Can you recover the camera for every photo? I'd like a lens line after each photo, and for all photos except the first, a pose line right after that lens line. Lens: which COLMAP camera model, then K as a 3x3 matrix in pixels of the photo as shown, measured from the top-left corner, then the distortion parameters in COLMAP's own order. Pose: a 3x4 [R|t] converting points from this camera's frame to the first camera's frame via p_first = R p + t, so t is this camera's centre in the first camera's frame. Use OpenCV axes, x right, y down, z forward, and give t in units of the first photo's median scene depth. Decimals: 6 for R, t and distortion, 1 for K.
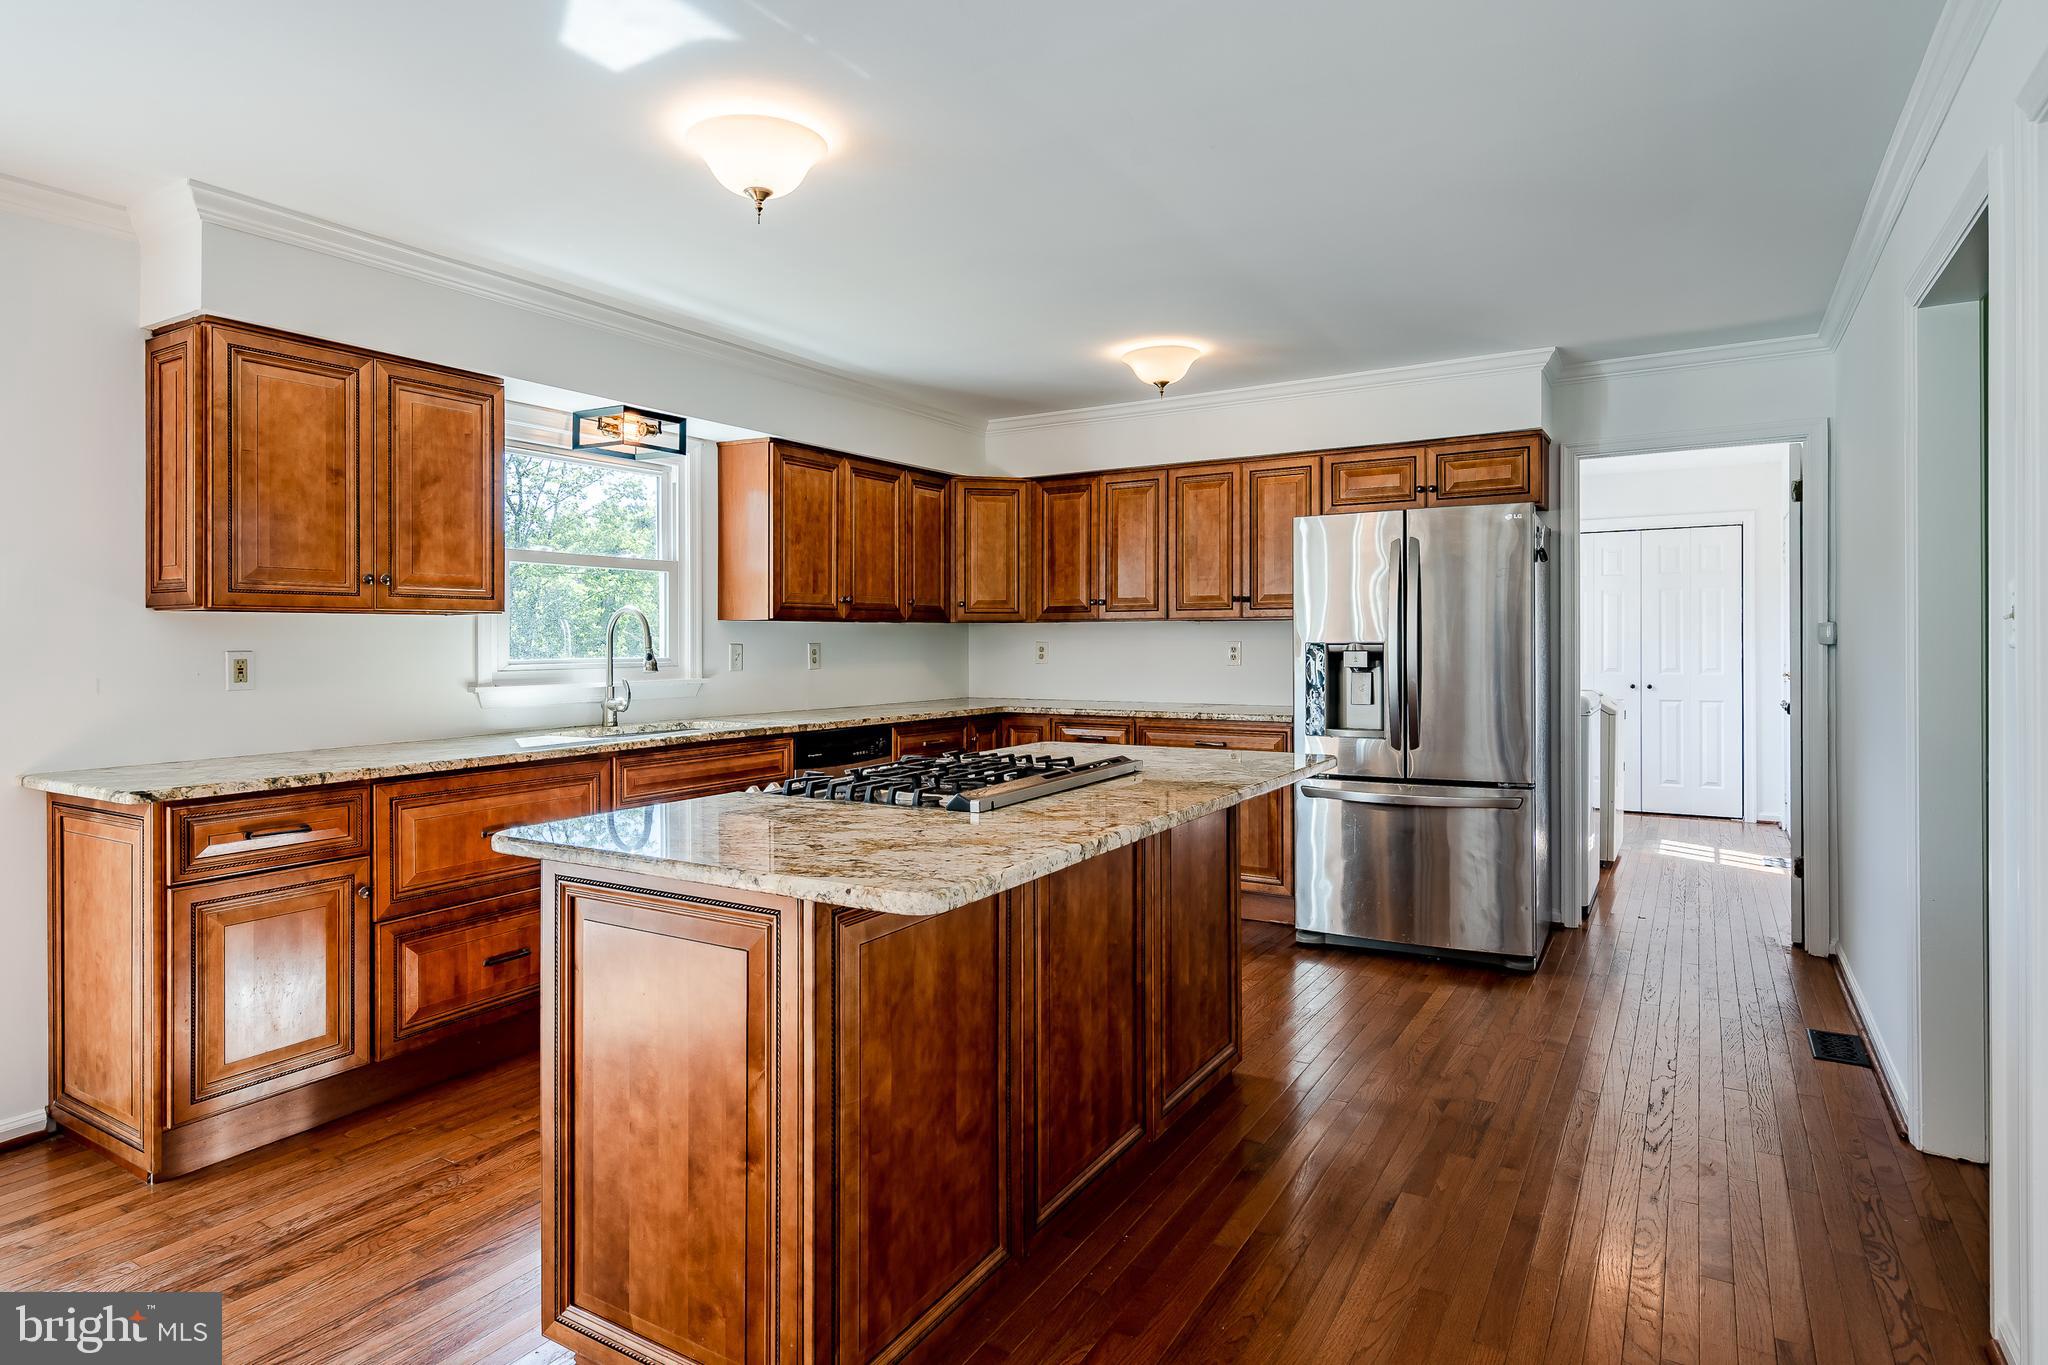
lens RADIAL K [[1128.6, 0, 1013.0], [0, 1128.6, 640.8], [0, 0, 1]] dist [0.003393, -0.000443]
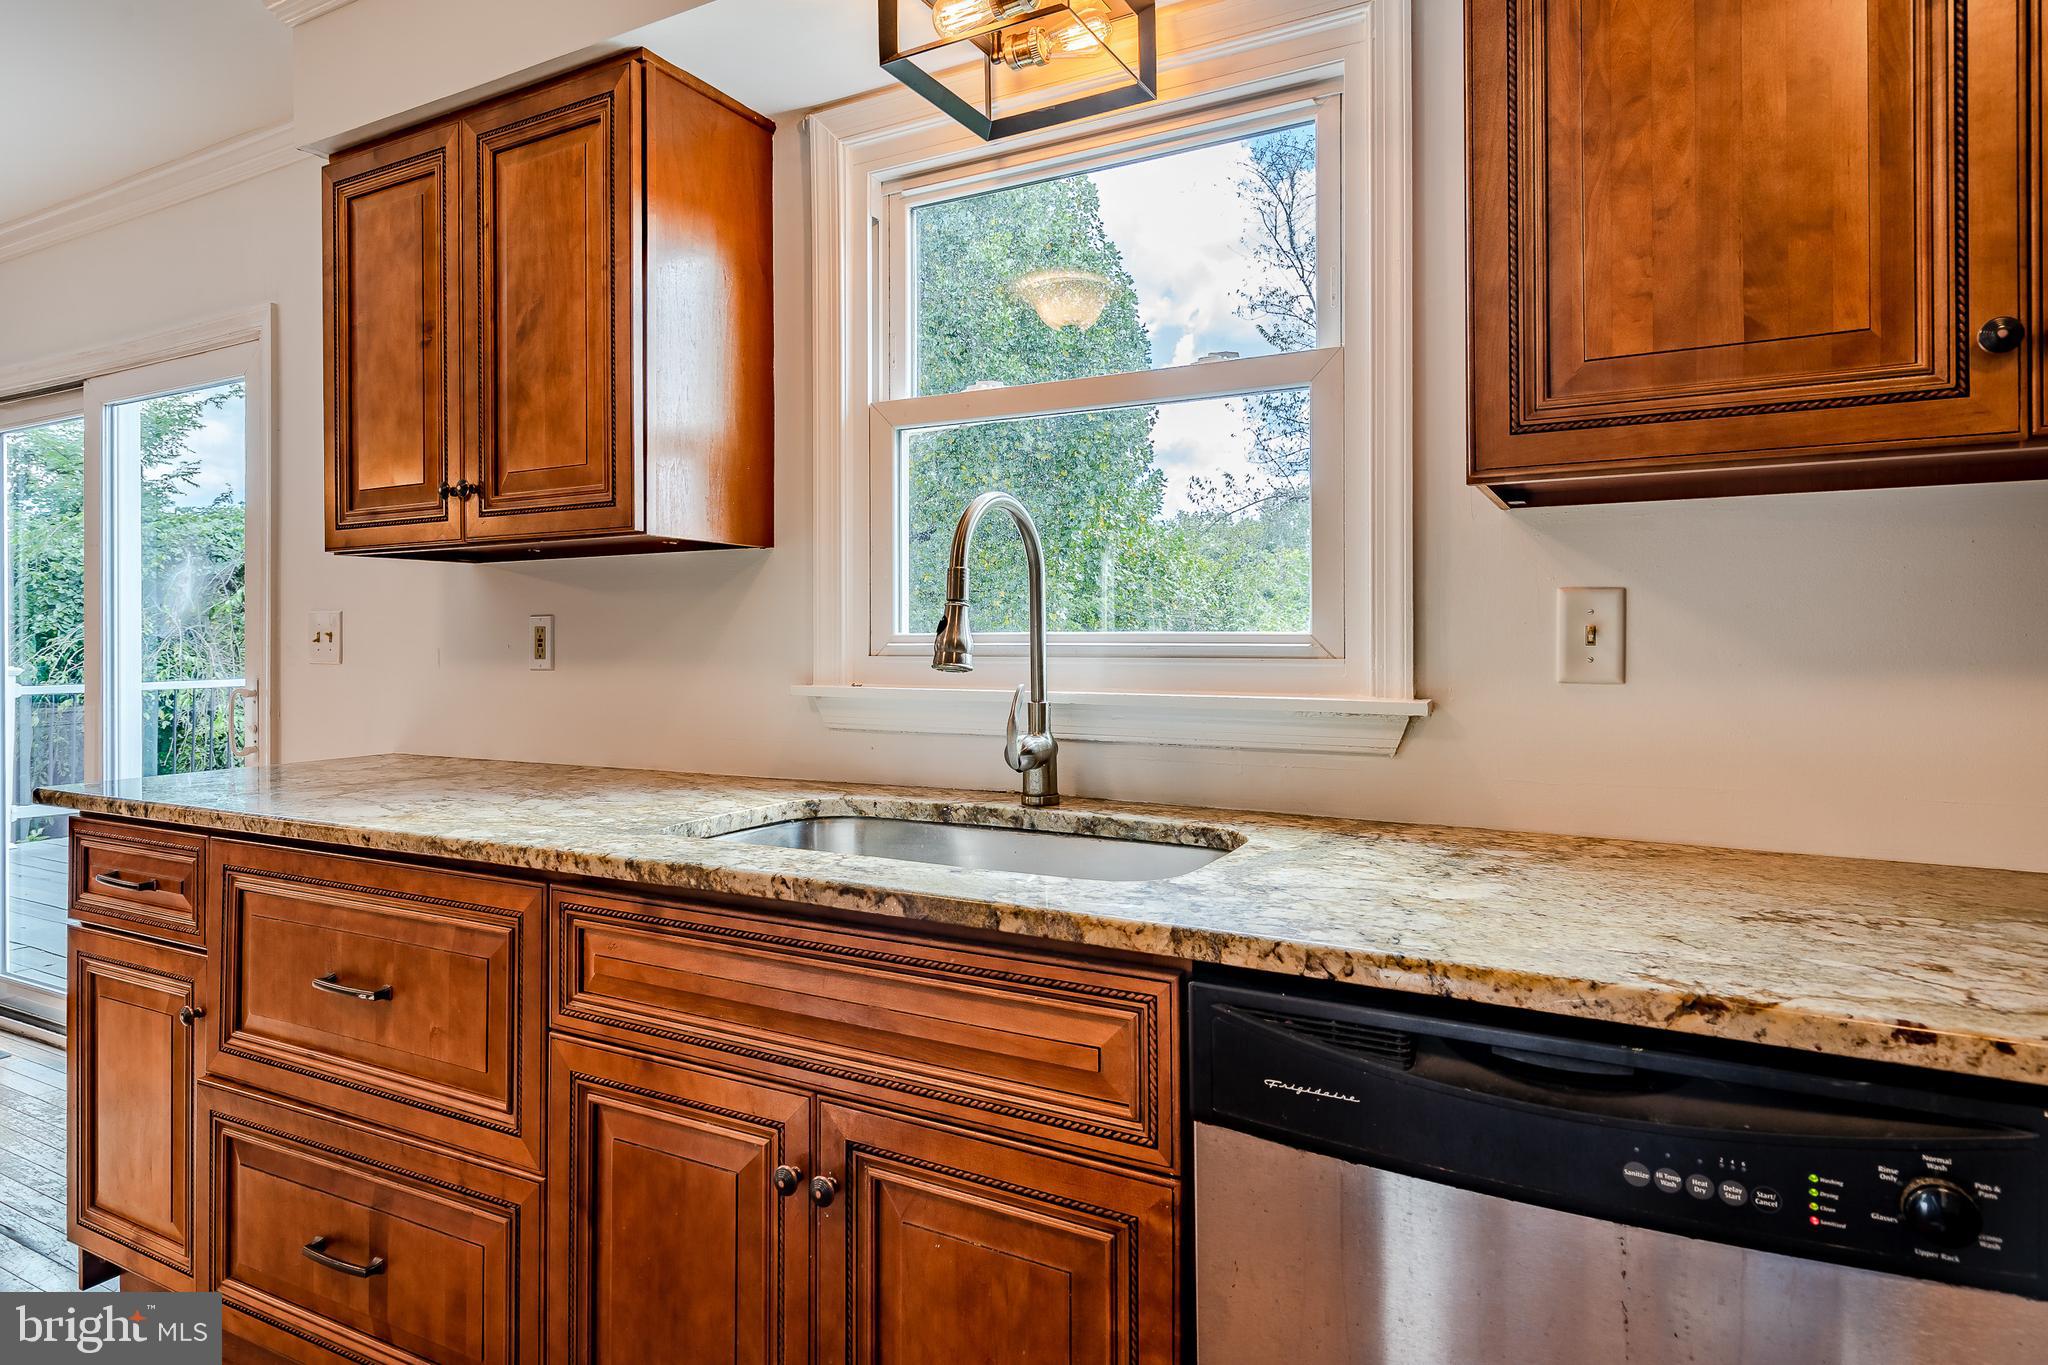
lens RADIAL K [[1128.6, 0, 1030.2], [0, 1128.6, 632.3], [0, 0, 1]] dist [0.003393, -0.000443]
pose [[0.069275, -0.001511, -0.997596, 0.033642], [0.001455, 0.999998, -0.001413, 0.015343], [0.997597, -0.001354, 0.069277, 0.919948]]
